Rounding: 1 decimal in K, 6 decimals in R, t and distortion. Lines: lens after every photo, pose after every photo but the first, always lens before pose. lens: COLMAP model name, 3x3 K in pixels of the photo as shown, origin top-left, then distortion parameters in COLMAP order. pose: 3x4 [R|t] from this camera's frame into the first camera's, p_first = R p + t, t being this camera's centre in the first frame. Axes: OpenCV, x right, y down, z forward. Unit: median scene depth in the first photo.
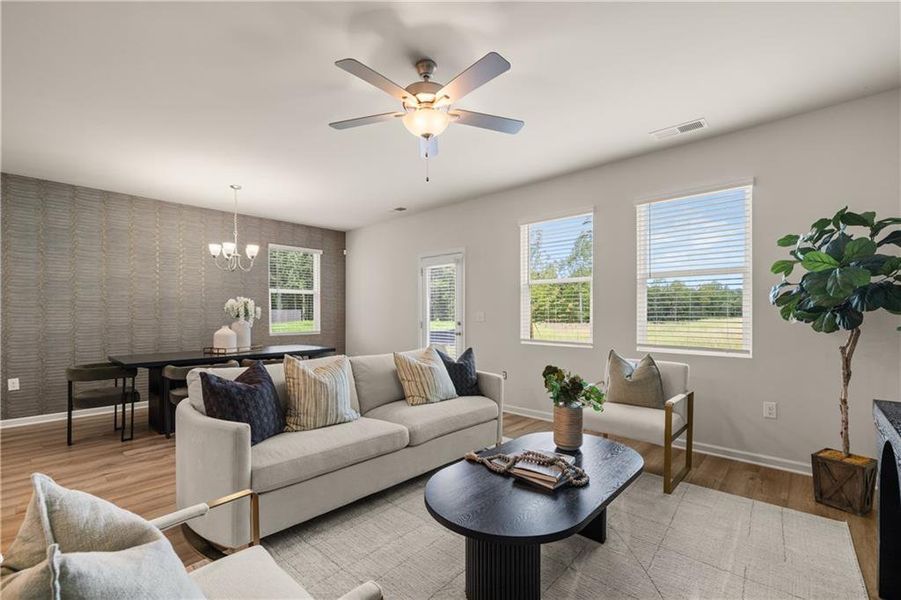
lens RADIAL K [[382.9, 0, 446.2], [0, 382.9, 317.3], [0, 0, 1]] dist [-0.000791, 0.000863]
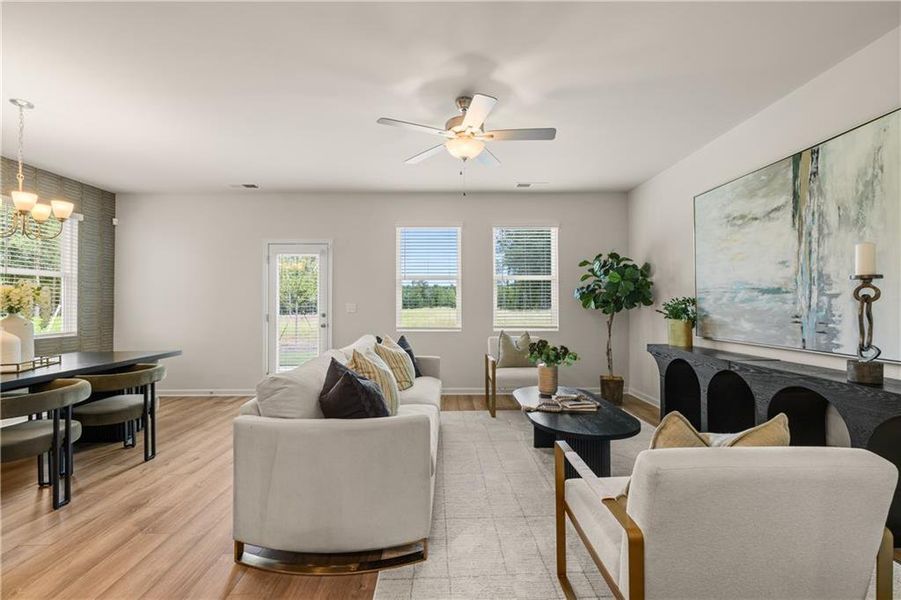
lens RADIAL K [[382.9, 0, 449.2], [0, 382.9, 298.2], [0, 0, 1]] dist [-0.000791, 0.000863]
pose [[0.727036, 0.007803, 0.686555, -0.469776], [0.011783, 0.999646, -0.023840, -0.001142], [-0.686499, 0.025422, 0.726687, 0.077099]]
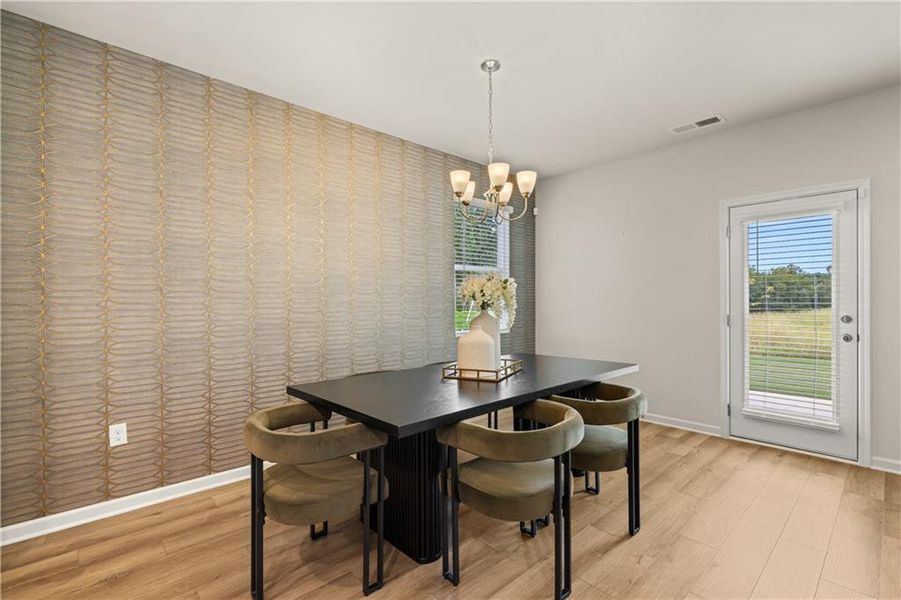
lens RADIAL K [[410.5, 0, 441.8], [0, 410.5, 304.0], [0, 0, 1]] dist [-0.006442, 0.000585]
pose [[0.995723, -0.002133, -0.092364, -0.564755], [0.001544, 0.999978, -0.006452, -0.004408], [0.092376, 0.006281, 0.995704, 0.424626]]
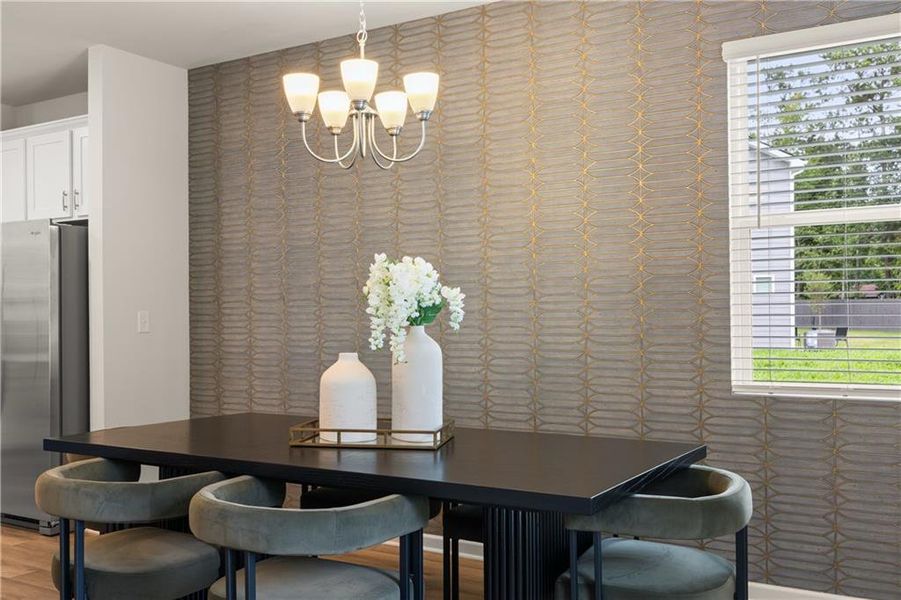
lens RADIAL K [[884.1, 0, 443.5], [0, 884.1, 305.3], [0, 0, 1]] dist [0.006729, 0.000000]
pose [[0.195168, -0.006848, -0.980746, 0.132002], [-0.002858, 0.999967, -0.007551, -0.011600], [0.980766, 0.004277, 0.195142, 0.924916]]
